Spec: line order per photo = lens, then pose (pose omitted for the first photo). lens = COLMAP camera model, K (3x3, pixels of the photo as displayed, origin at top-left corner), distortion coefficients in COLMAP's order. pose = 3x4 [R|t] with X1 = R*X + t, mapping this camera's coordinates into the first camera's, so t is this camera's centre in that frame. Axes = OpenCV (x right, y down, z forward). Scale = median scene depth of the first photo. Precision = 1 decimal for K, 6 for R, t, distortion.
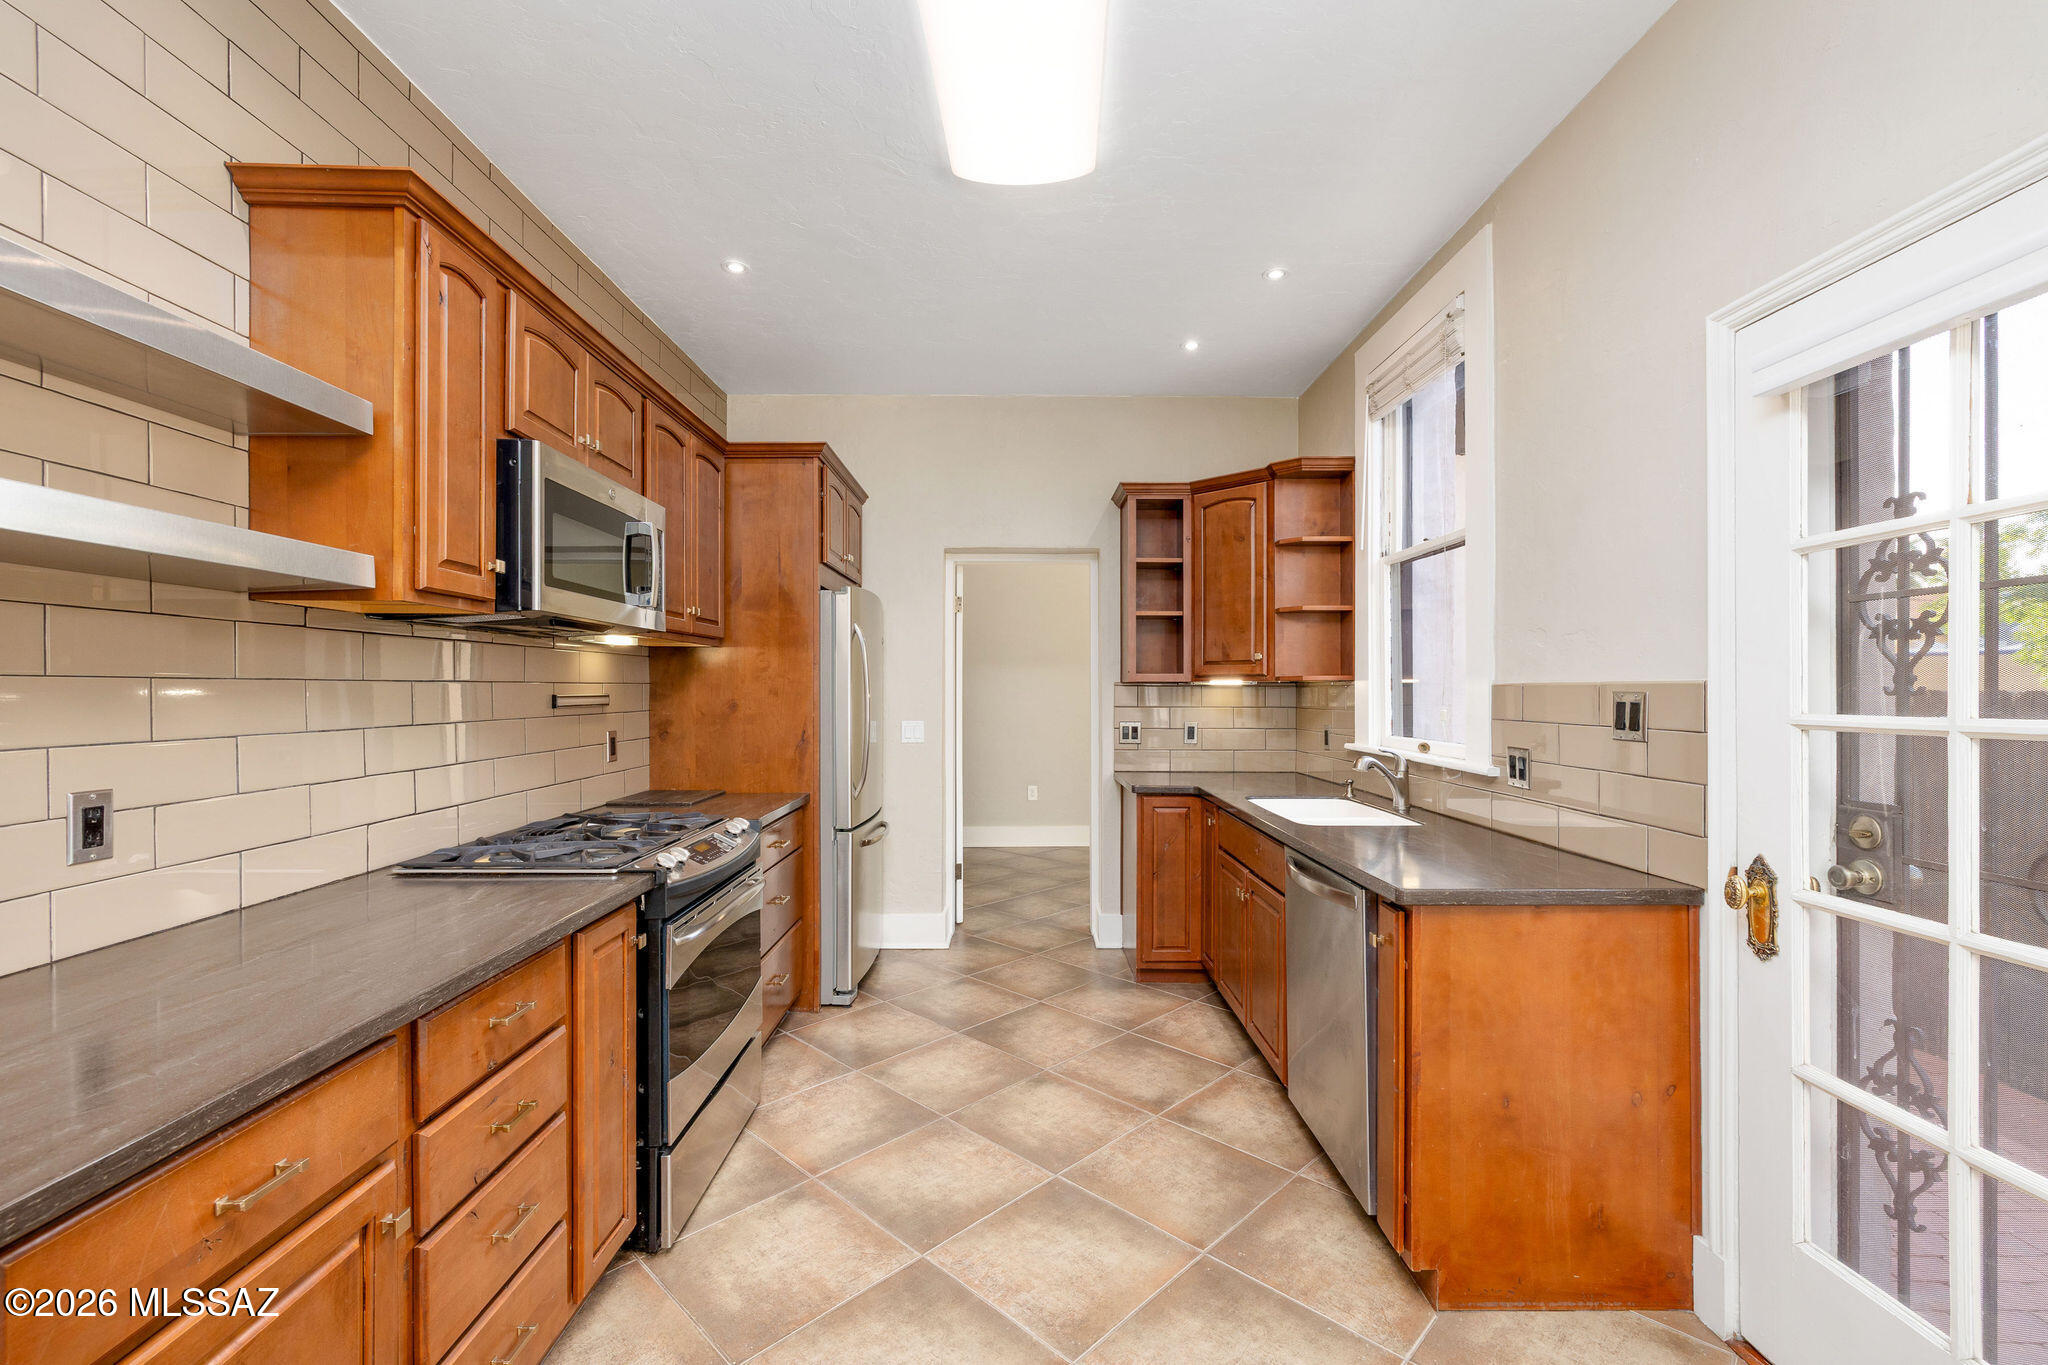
lens RADIAL K [[858.3, 0, 1028.0], [0, 858.3, 687.8], [0, 0, 1]] dist [-0.001826, -0.000520]
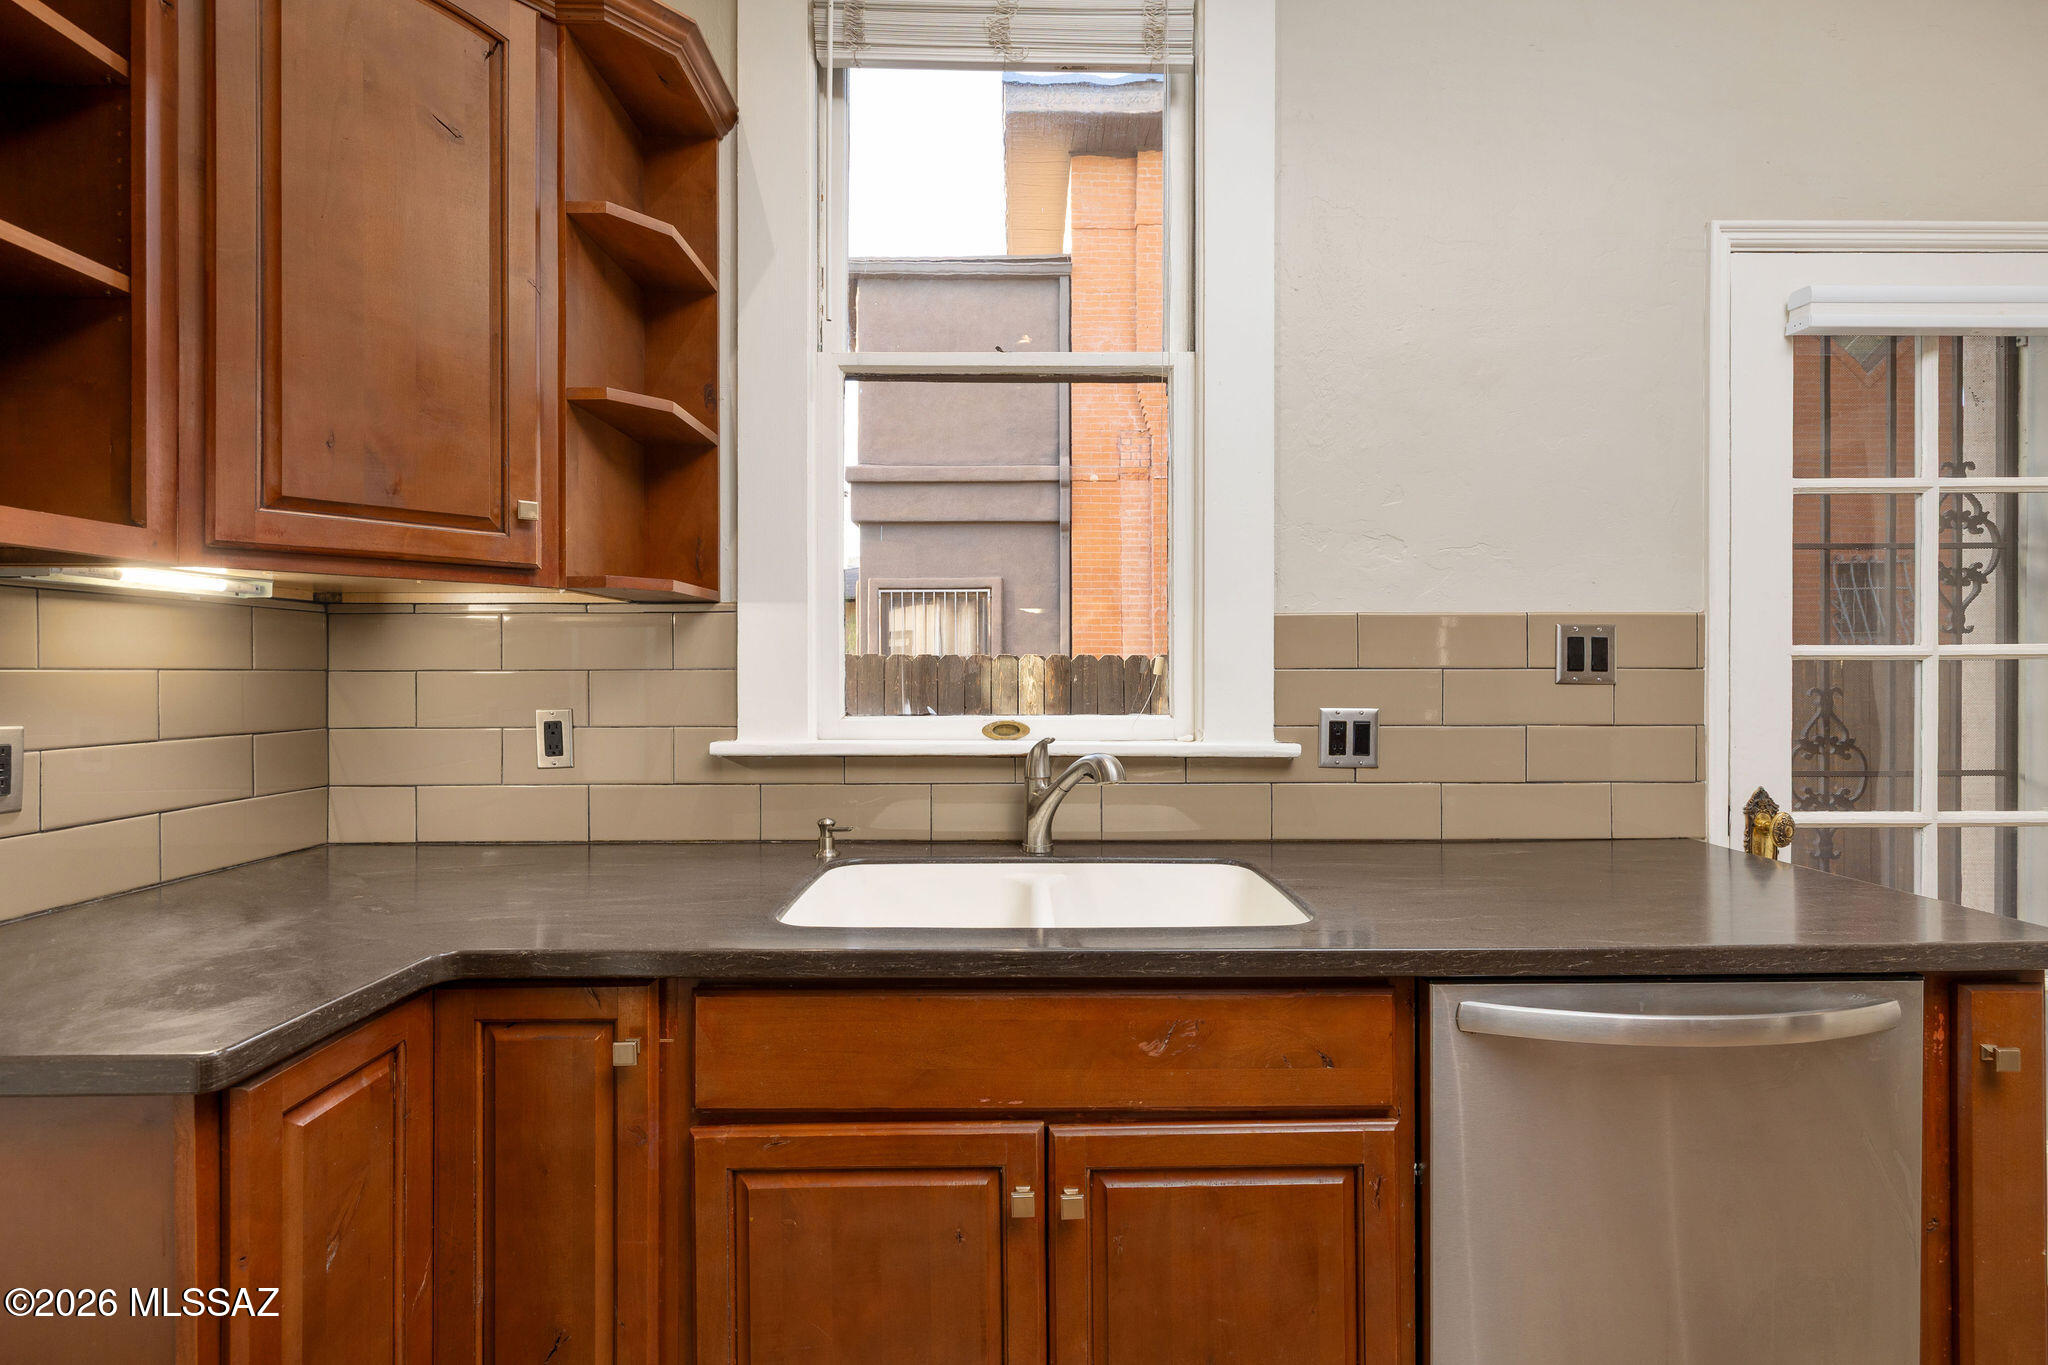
lens RADIAL K [[867.9, 0, 1032.0], [0, 867.9, 666.5], [0, 0, 1]] dist [0.000501, -0.000211]
pose [[0.013539, 0.003711, 0.999901, -0.121280], [-0.000181, 0.999993, -0.003709, 0.042137], [-0.999908, -0.000130, 0.013540, 1.325931]]
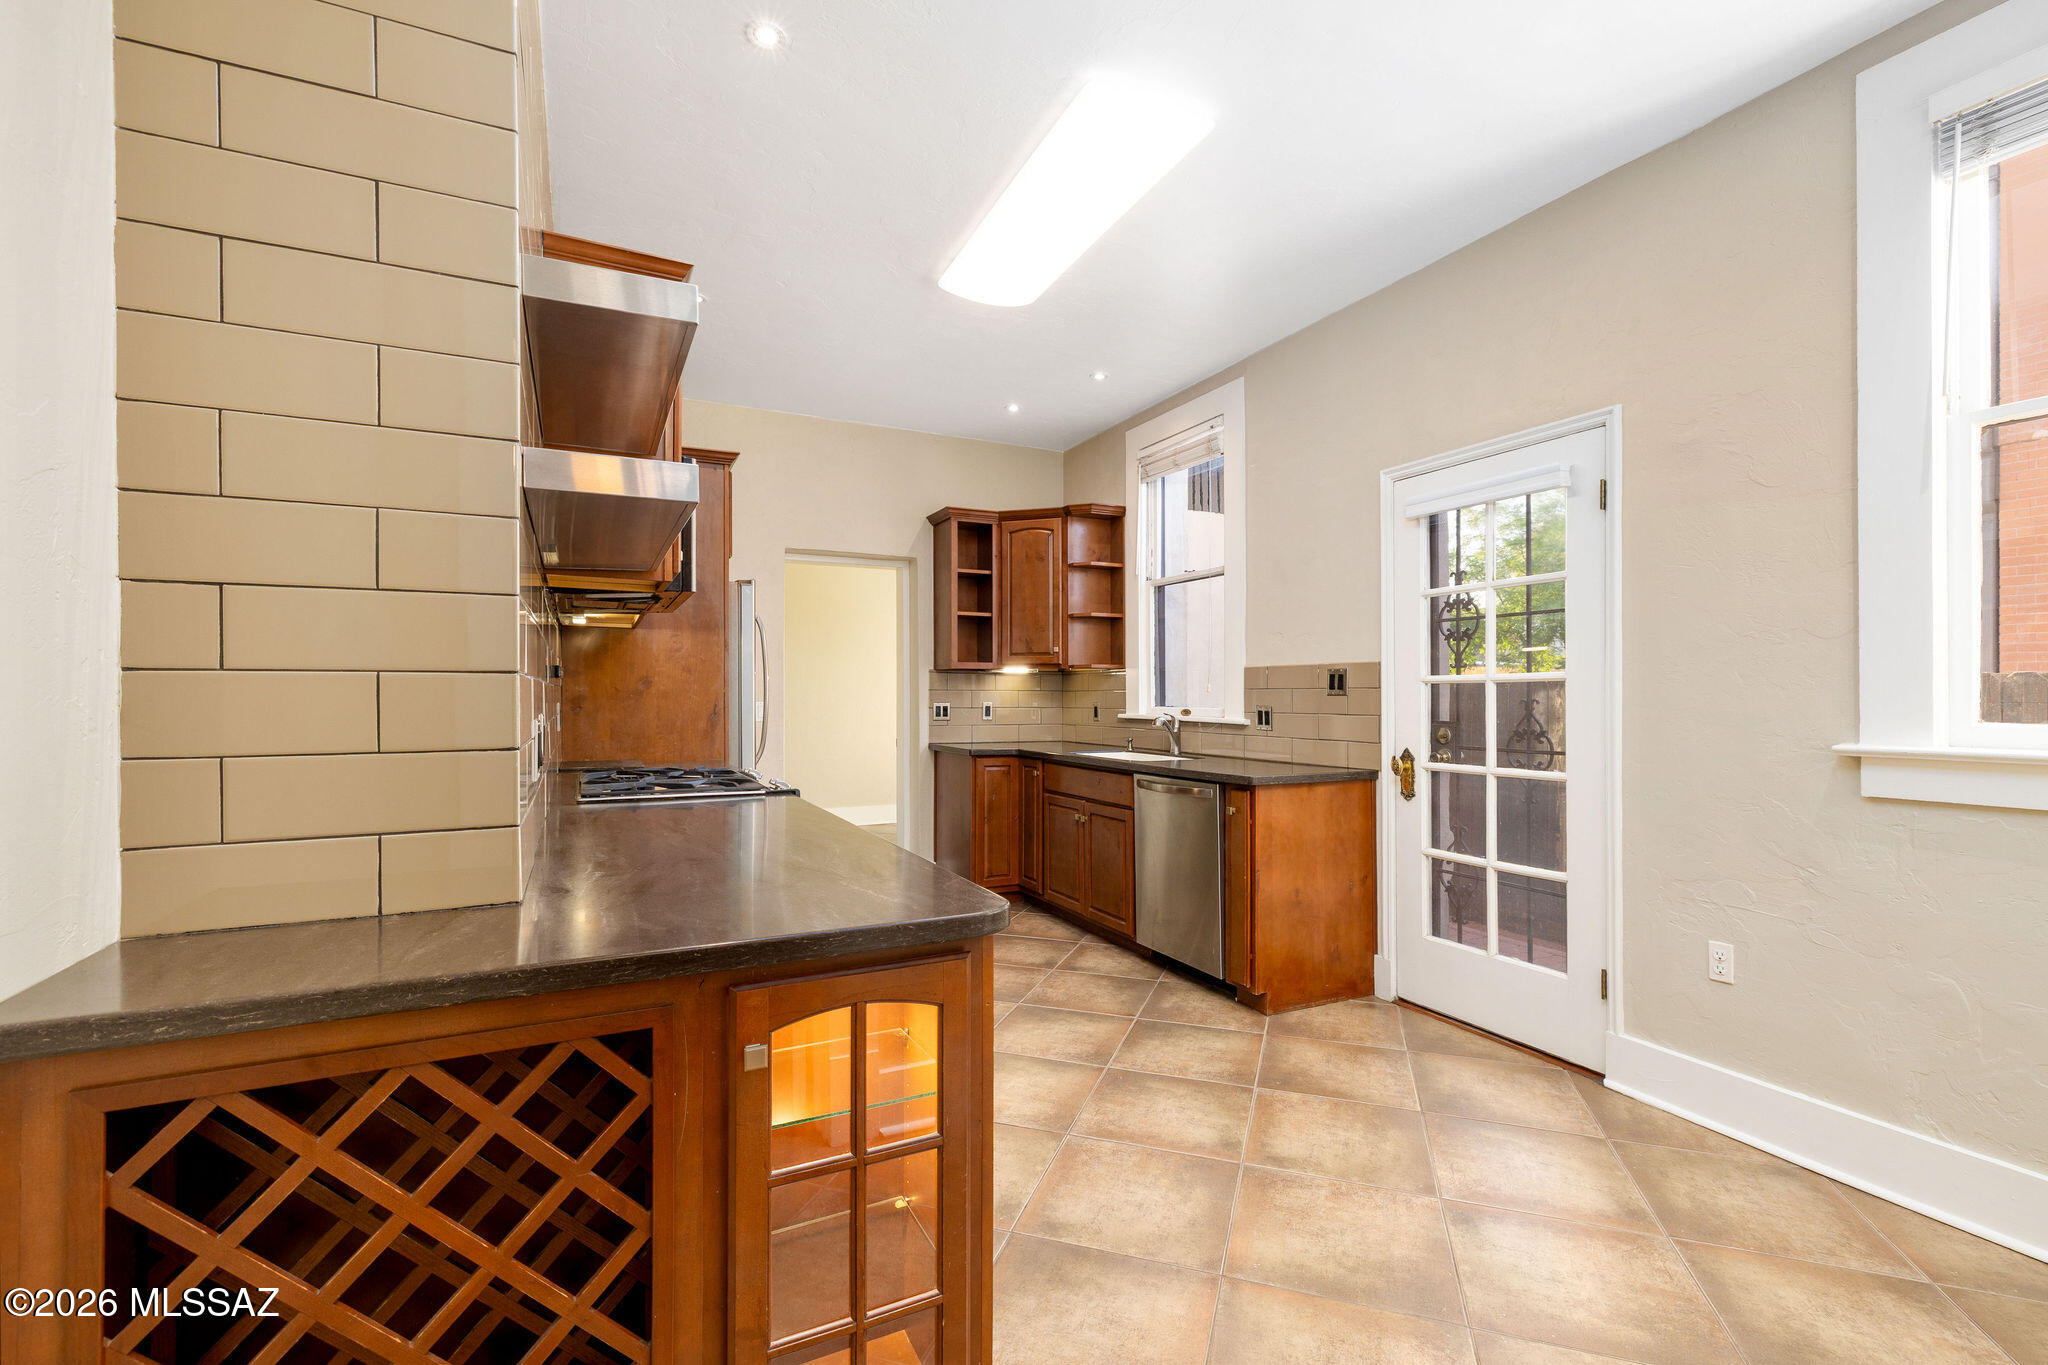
lens RADIAL K [[880.8, 0, 1024.0], [0, 880.8, 682.5], [0, 0, 1]] dist [0.002325, 0.000096]
pose [[0.903800, 0.007677, 0.427887, -0.595844], [-0.002702, 0.999922, -0.012231, 0.051496], [-0.427947, 0.009898, 0.903750, -0.339133]]
